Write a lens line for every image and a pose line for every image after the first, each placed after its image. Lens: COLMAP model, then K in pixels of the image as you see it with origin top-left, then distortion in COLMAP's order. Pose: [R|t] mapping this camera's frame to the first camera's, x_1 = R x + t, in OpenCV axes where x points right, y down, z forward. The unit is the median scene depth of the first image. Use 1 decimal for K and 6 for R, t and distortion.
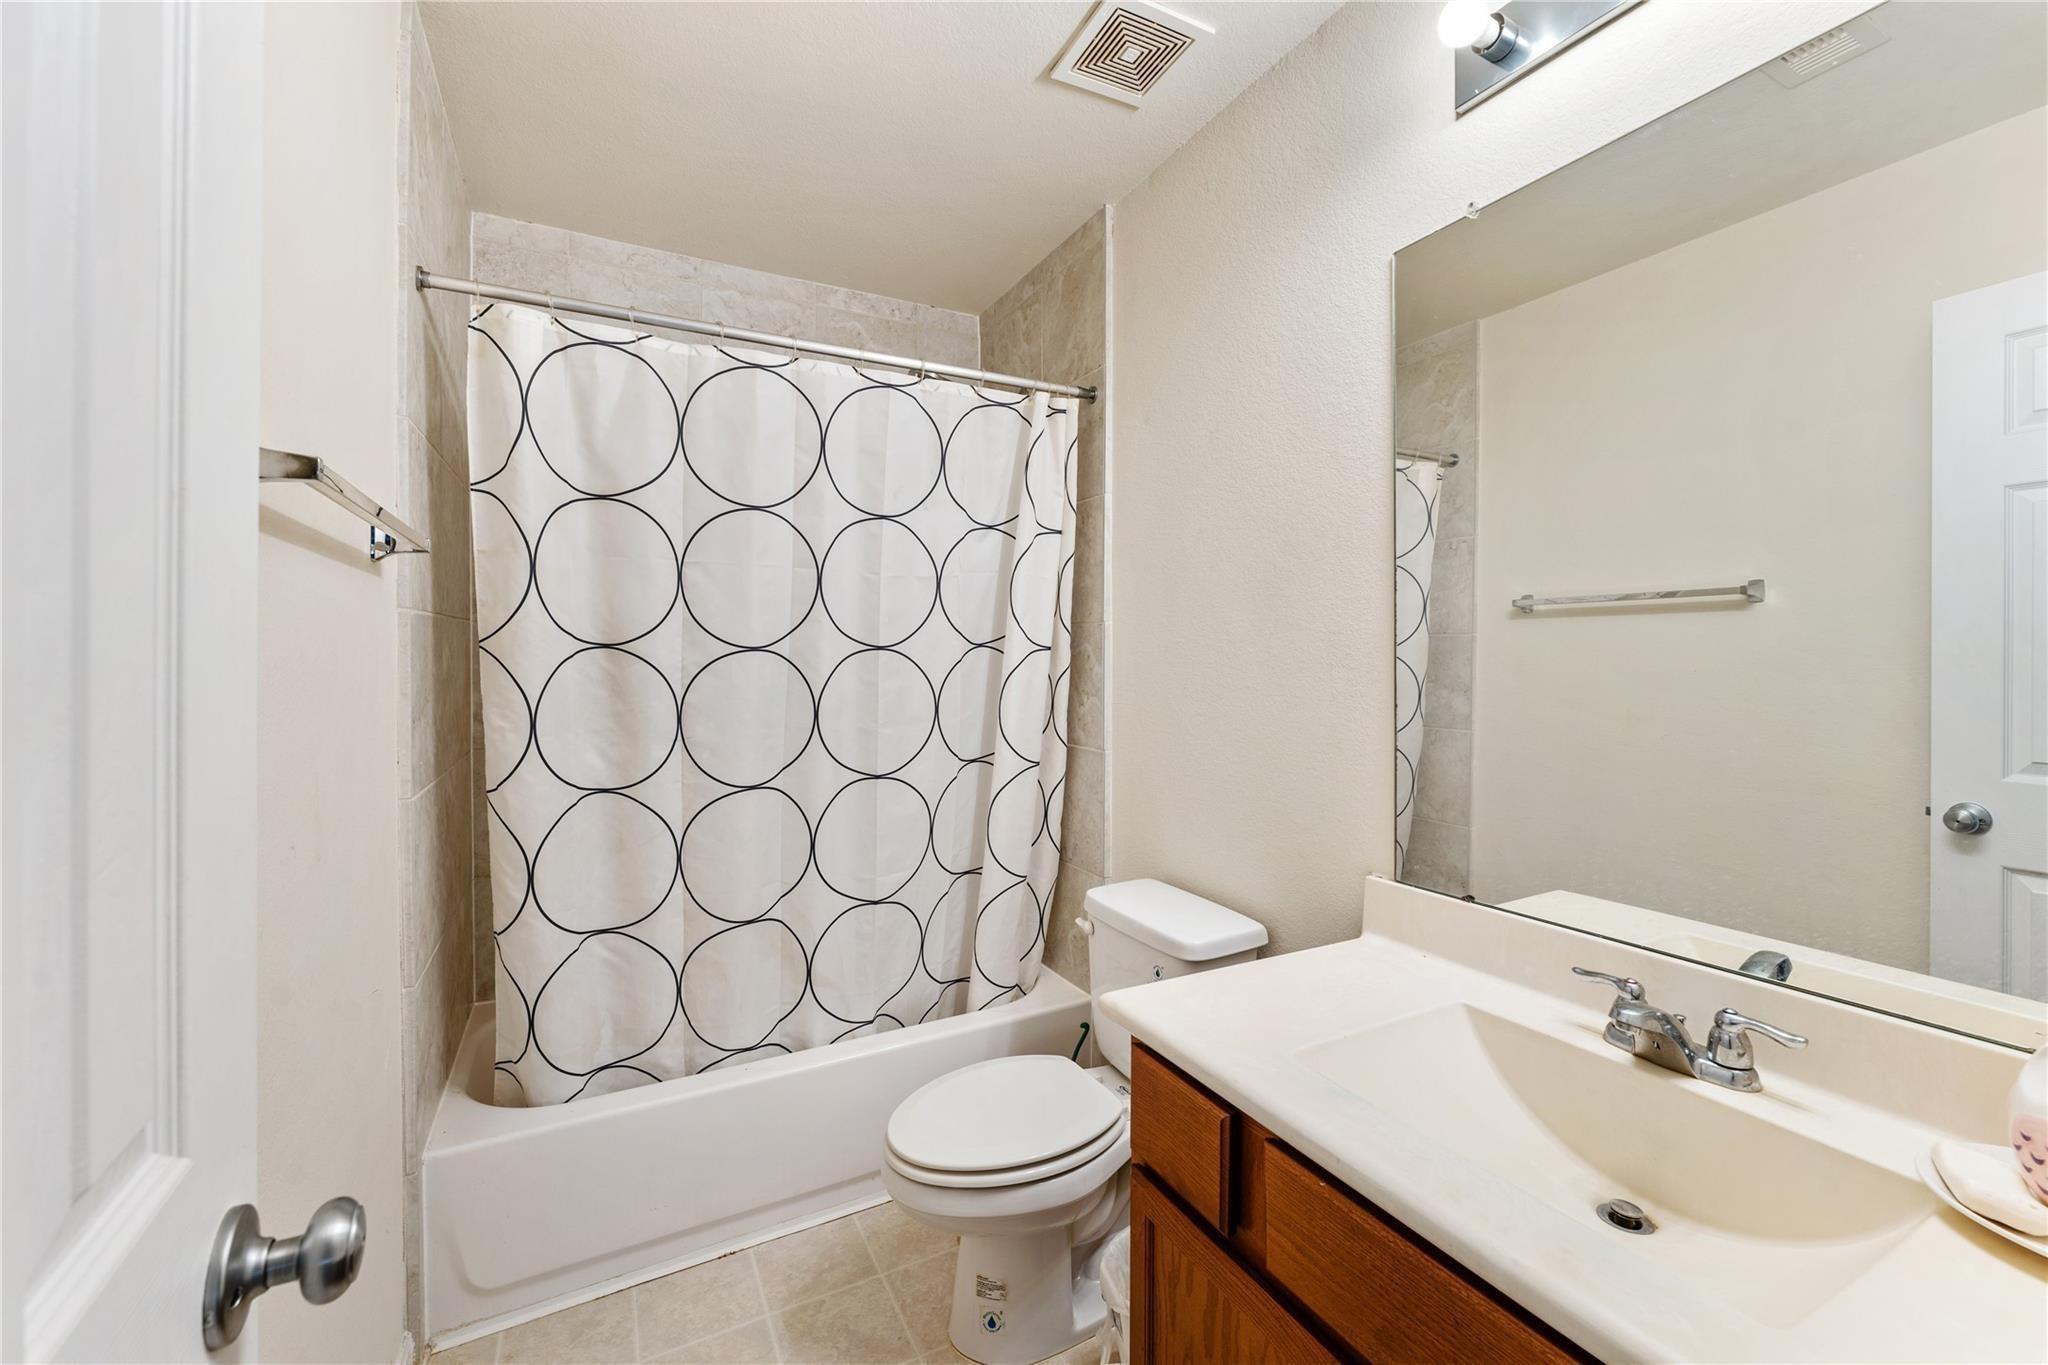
lens RADIAL K [[824.3, 0, 1016.7], [0, 824.3, 678.7], [0, 0, 1]] dist [0.001780, 0.000109]
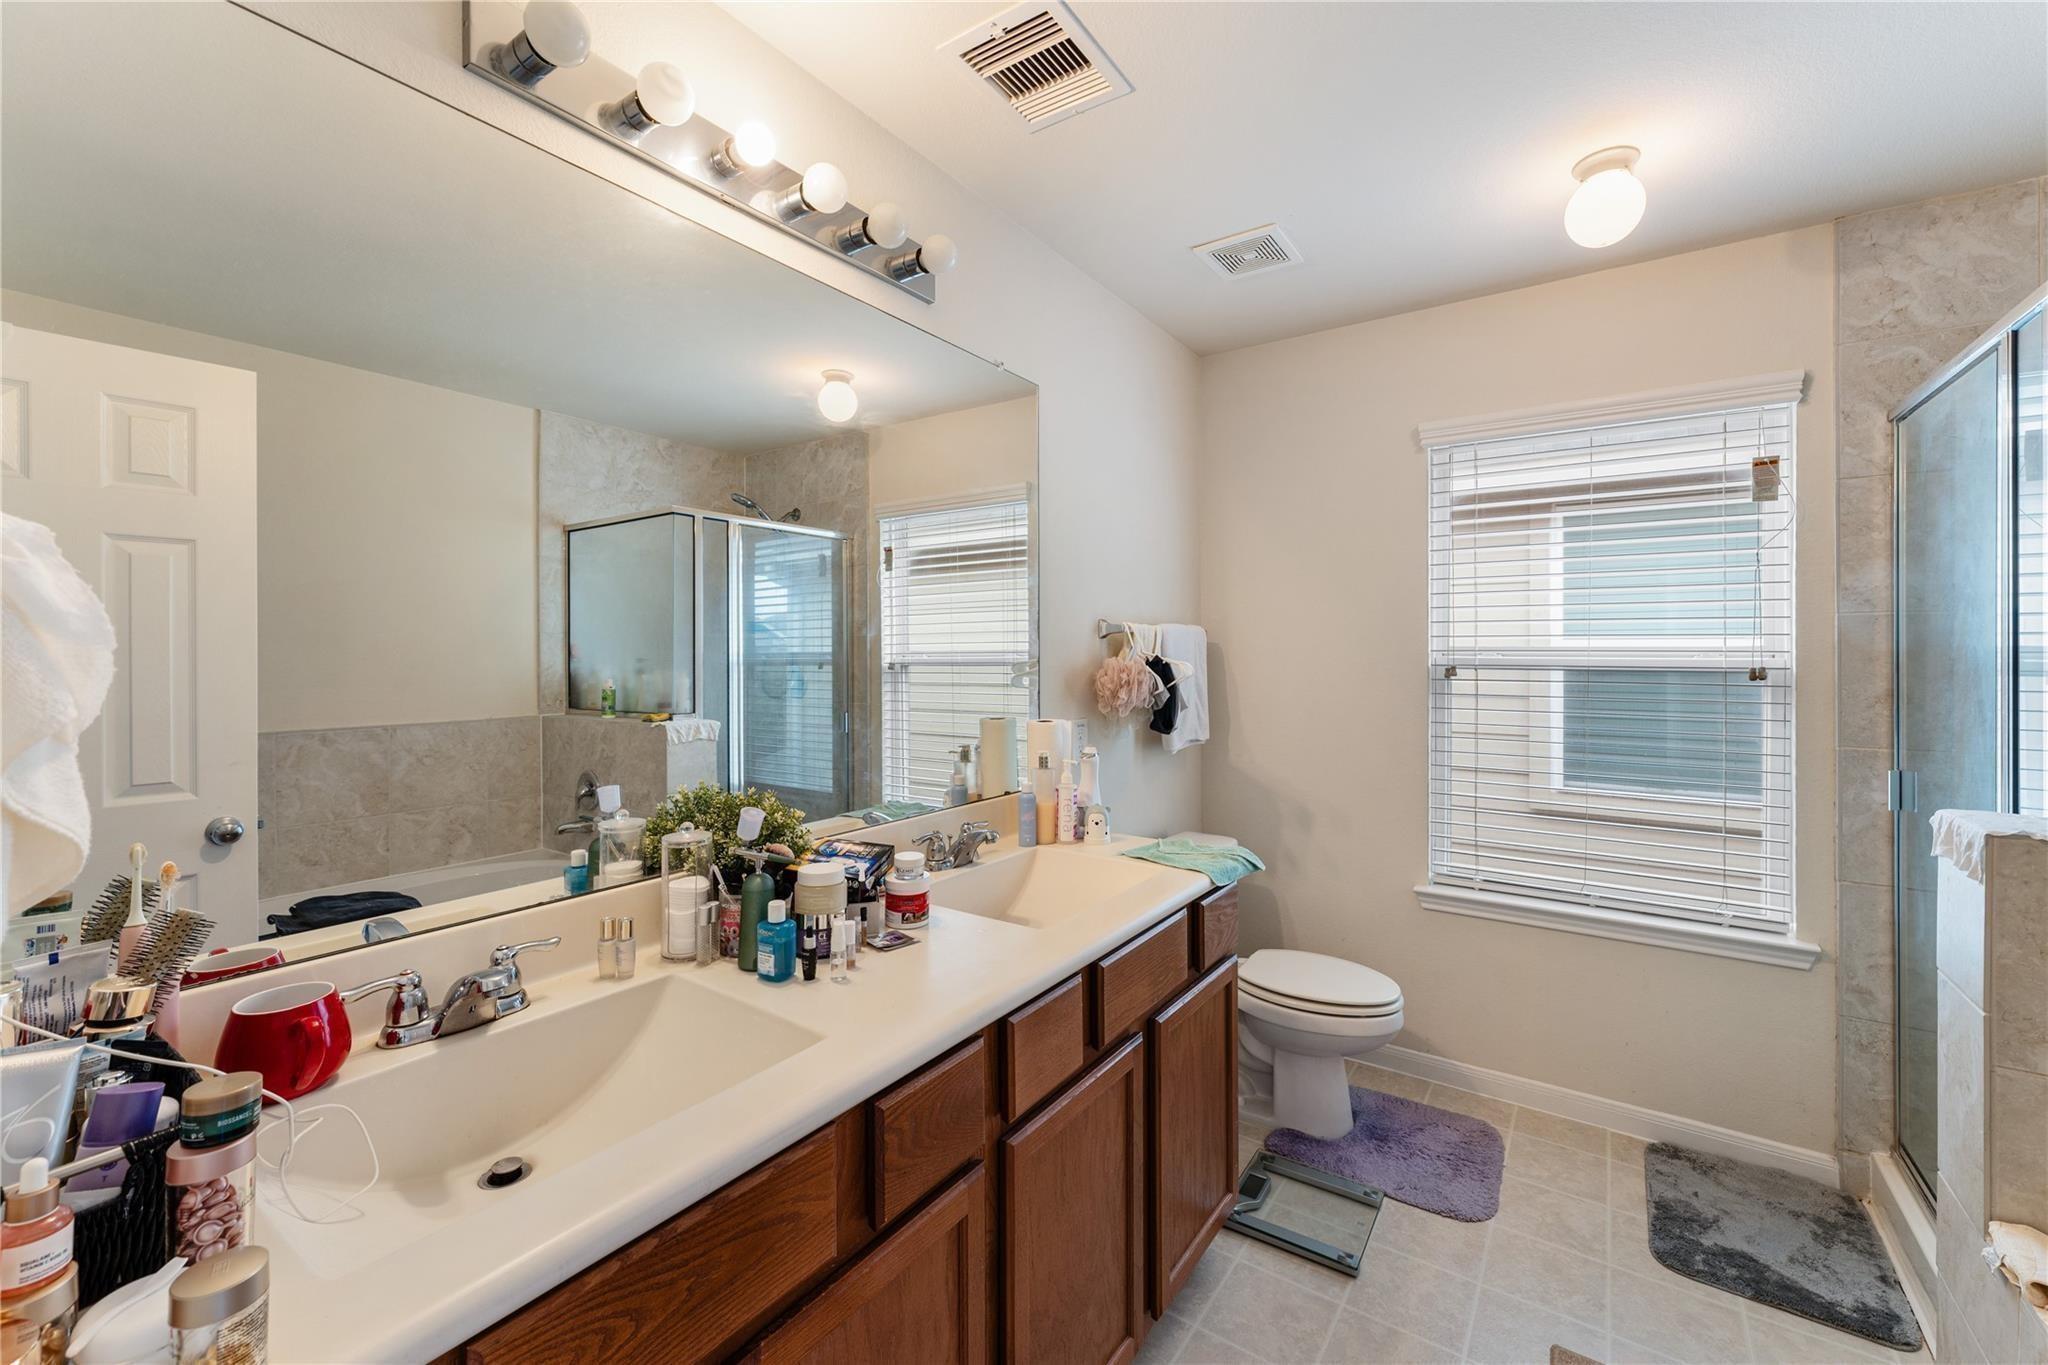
lens RADIAL K [[824.3, 0, 1017.6], [0, 824.3, 667.4], [0, 0, 1]] dist [0.001780, 0.000109]
pose [[-0.464938, -0.017434, 0.885171, -0.491313], [-0.004900, 0.999841, 0.017119, -0.015391], [-0.885330, 0.003622, -0.464950, 0.912396]]
